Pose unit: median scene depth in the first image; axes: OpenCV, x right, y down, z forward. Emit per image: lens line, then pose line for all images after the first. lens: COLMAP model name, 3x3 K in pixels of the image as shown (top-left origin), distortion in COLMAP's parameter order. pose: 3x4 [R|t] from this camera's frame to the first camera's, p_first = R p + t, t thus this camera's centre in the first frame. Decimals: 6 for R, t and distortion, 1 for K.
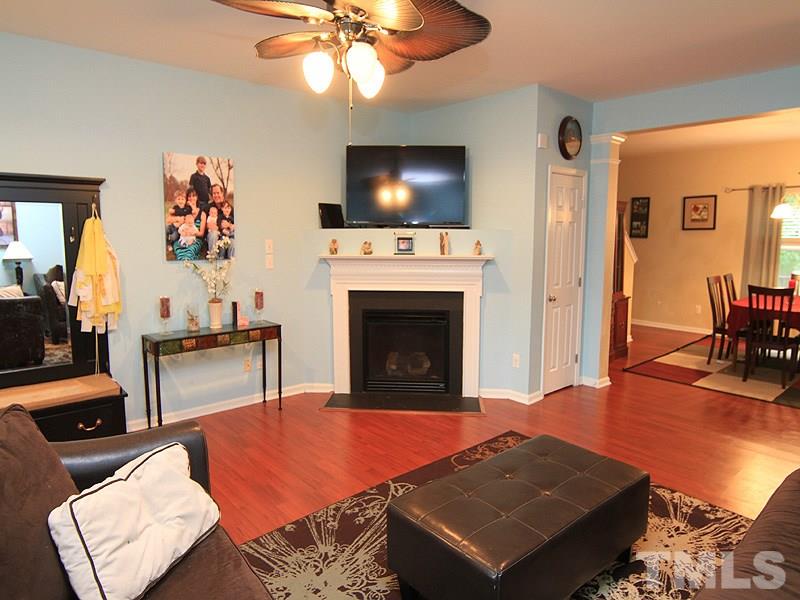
lens RADIAL K [[507.8, 0, 395.5], [0, 507.8, 282.7], [0, 0, 1]] dist [-0.019353, 0.003065]
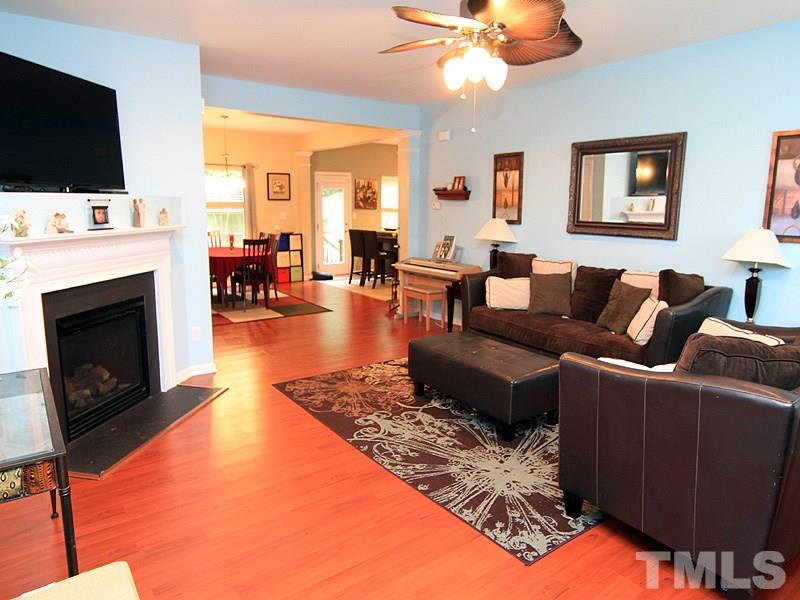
lens RADIAL K [[507.8, 0, 398.5], [0, 507.8, 285.3], [0, 0, 1]] dist [-0.019353, 0.003065]
pose [[0.083565, -0.162368, 0.983185, -0.740807], [0.087780, 0.984000, 0.155042, -0.058060], [-0.992629, 0.073348, 0.096480, 0.580192]]
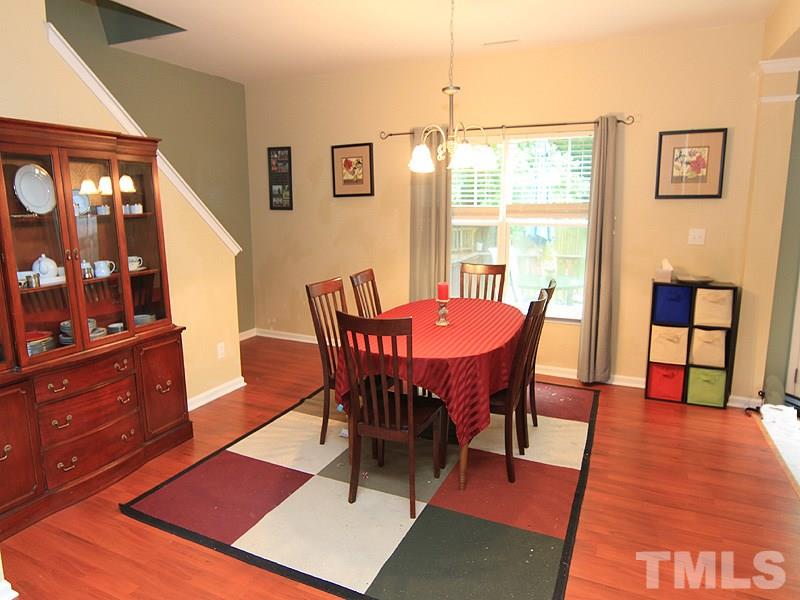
lens RADIAL K [[507.8, 0, 396.6], [0, 507.8, 287.1], [0, 0, 1]] dist [-0.019353, 0.003065]
pose [[0.907137, -0.076282, 0.413863, 0.693441], [0.050300, 0.996038, 0.073335, -0.061062], [-0.417818, -0.045708, 0.907380, 0.692088]]
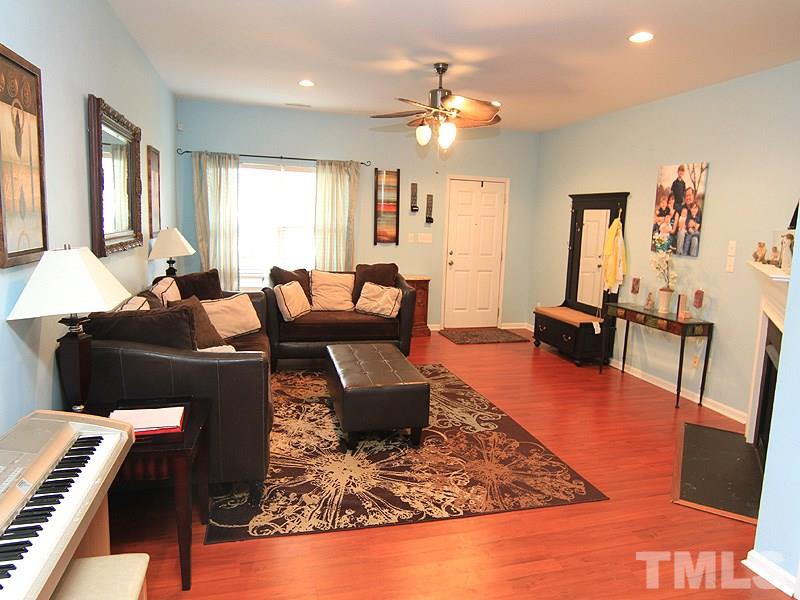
lens RADIAL K [[507.8, 0, 410.3], [0, 507.8, 288.3], [0, 0, 1]] dist [-0.019353, 0.003065]
pose [[-0.410512, 0.101852, -0.906149, 0.924493], [-0.133509, 0.976319, 0.170223, -0.084706], [0.902028, 0.190857, -0.387193, 0.916881]]
